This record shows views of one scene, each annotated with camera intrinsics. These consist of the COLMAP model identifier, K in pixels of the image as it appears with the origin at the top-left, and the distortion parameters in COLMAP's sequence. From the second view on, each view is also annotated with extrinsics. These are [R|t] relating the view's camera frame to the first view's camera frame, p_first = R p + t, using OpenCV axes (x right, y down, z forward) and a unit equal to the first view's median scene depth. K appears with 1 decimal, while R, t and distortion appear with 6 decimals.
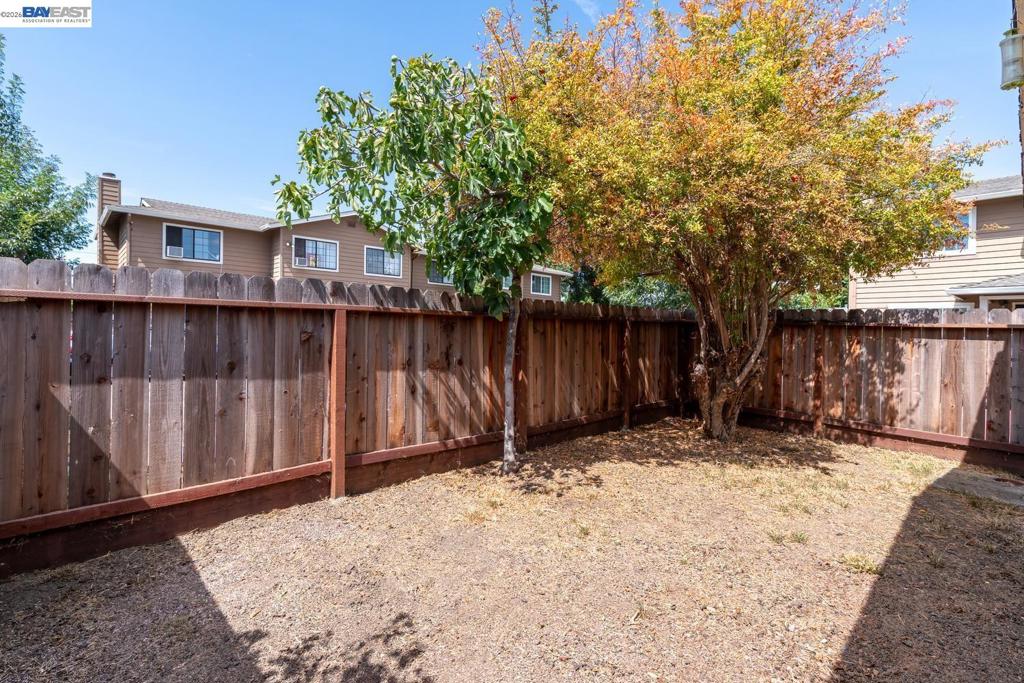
lens RADIAL K [[484.8, 0, 510.3], [0, 484.8, 333.6], [0, 0, 1]] dist [-0.003361, 0.000017]
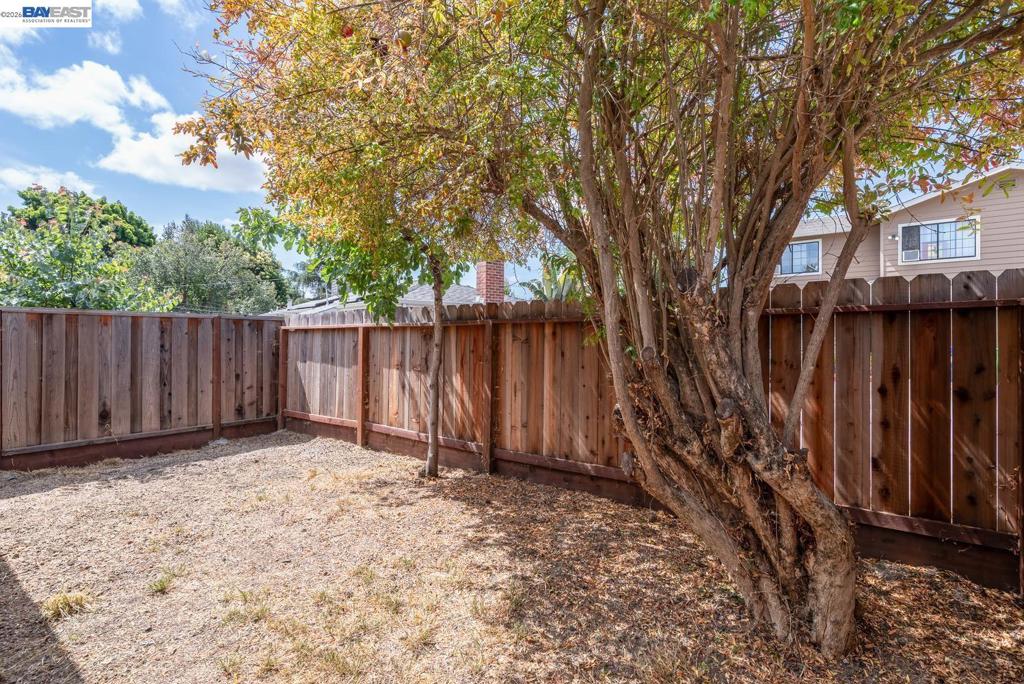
lens RADIAL K [[484.8, 0, 512.7], [0, 484.8, 338.5], [0, 0, 1]] dist [-0.003361, 0.000017]
pose [[0.159660, -0.014140, -0.987071, 0.855297], [-0.004504, 0.999877, -0.015052, 0.006646], [0.987162, 0.006849, 0.159577, 0.826477]]
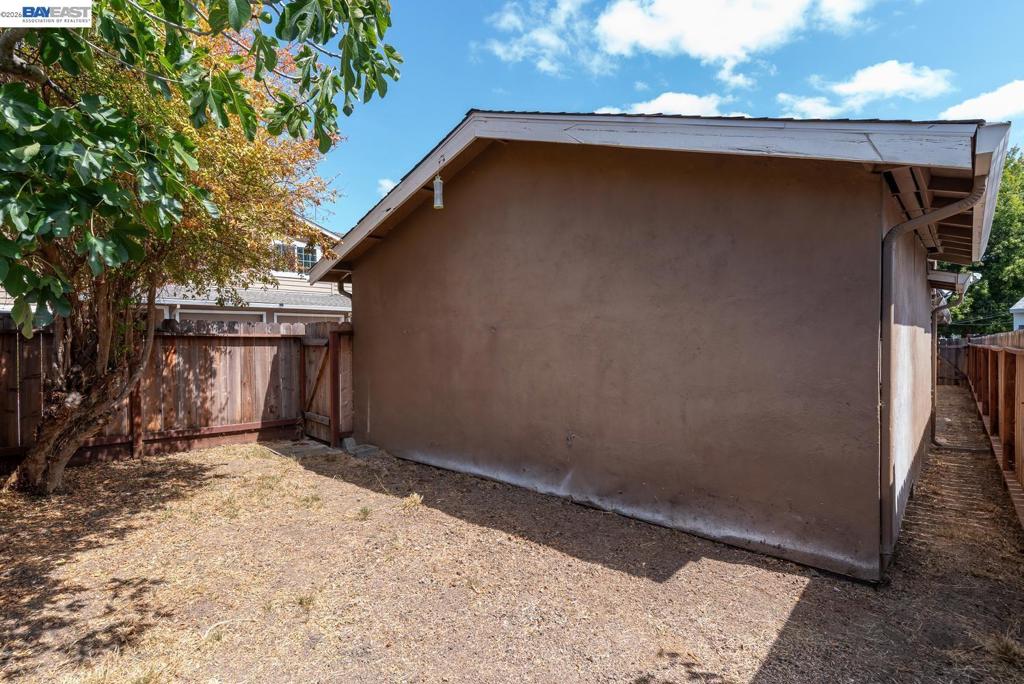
lens RADIAL K [[484.8, 0, 510.0], [0, 484.8, 340.1], [0, 0, 1]] dist [-0.003361, 0.000017]
pose [[-0.069430, -0.021067, 0.997364, -0.389882], [0.012836, 0.999675, 0.022010, -0.023986], [-0.997504, 0.014330, -0.069137, 0.416681]]
